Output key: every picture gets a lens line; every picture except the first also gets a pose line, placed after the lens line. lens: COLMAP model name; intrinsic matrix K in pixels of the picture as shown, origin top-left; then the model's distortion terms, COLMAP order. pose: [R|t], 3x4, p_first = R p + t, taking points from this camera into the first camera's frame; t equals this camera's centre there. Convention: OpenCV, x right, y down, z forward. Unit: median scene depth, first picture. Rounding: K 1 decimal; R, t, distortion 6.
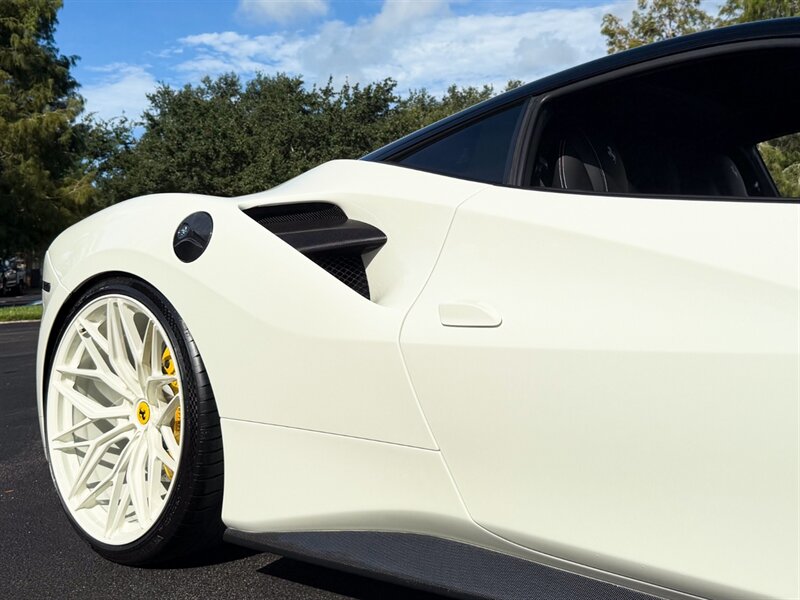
lens RADIAL K [[868.3, 0, 434.3], [0, 868.3, 208.5], [0, 0, 1]] dist [0.180022, -0.414015]
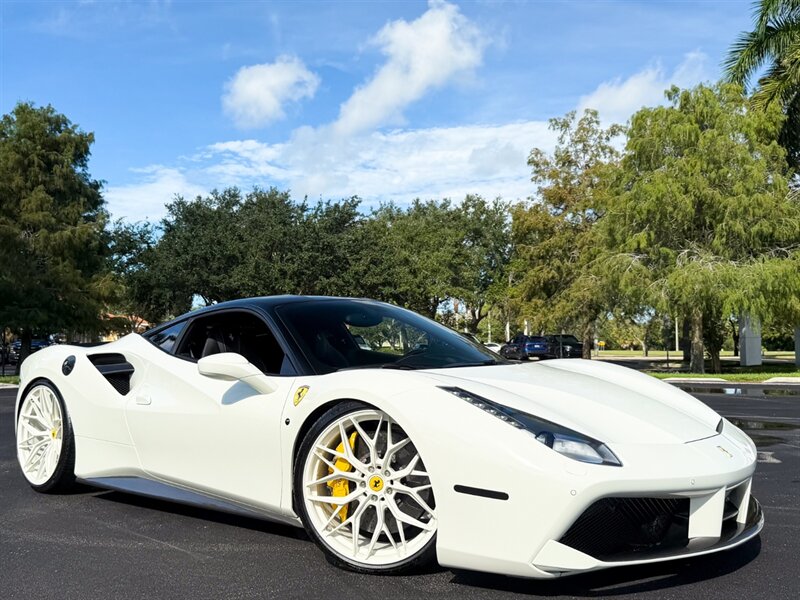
lens RADIAL K [[760.1, 0, 368.8], [0, 760.1, 299.1], [0, 0, 1]] dist [0.162839, -0.311434]
pose [[0.997362, 0.024496, -0.068326, 0.049190], [-0.024134, 0.999690, 0.006108, -0.012852], [0.068454, -0.004443, 0.997644, -0.078582]]
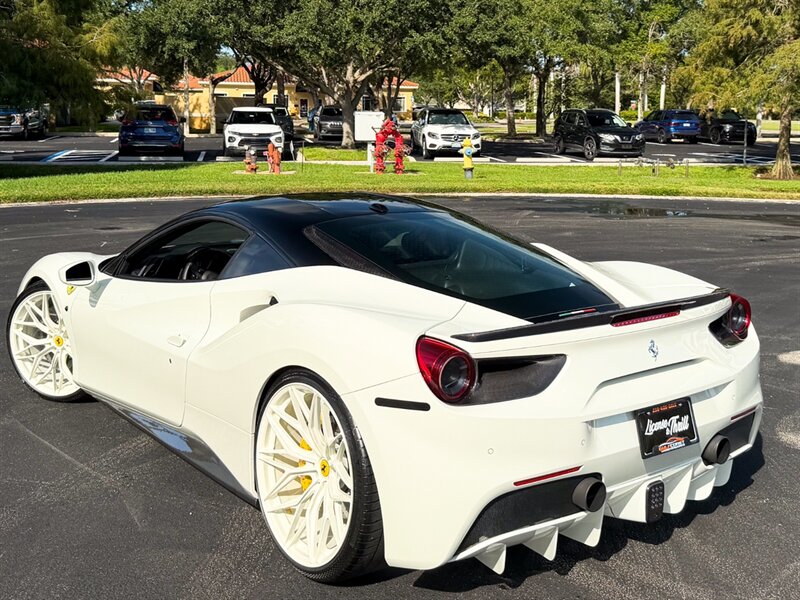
lens RADIAL K [[940.6, 0, 442.6], [0, 940.6, 172.4], [0, 0, 1]] dist [0.187903, -0.407036]
pose [[0.997594, 0.049535, -0.048504, -0.007802], [-0.042468, 0.989629, 0.137223, -0.026649], [0.054798, -0.134833, 0.989352, 0.047360]]
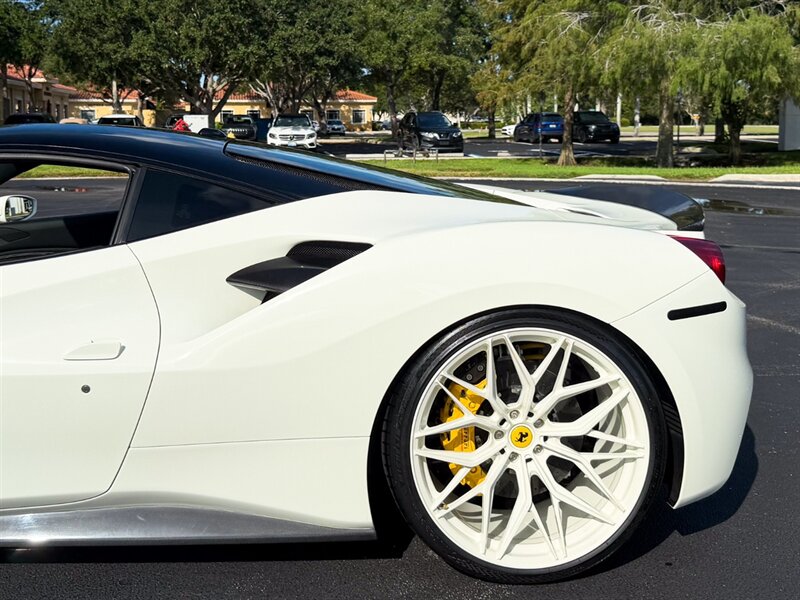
lens RADIAL K [[867.5, 0, 382.8], [0, 867.5, 197.5], [0, 0, 1]] dist [0.108863, -0.022894]
pose [[0.990112, 0.037375, -0.135210, 0.205696], [-0.015929, 0.987574, 0.156346, -0.022263], [0.139373, -0.152647, 0.978404, 0.006804]]
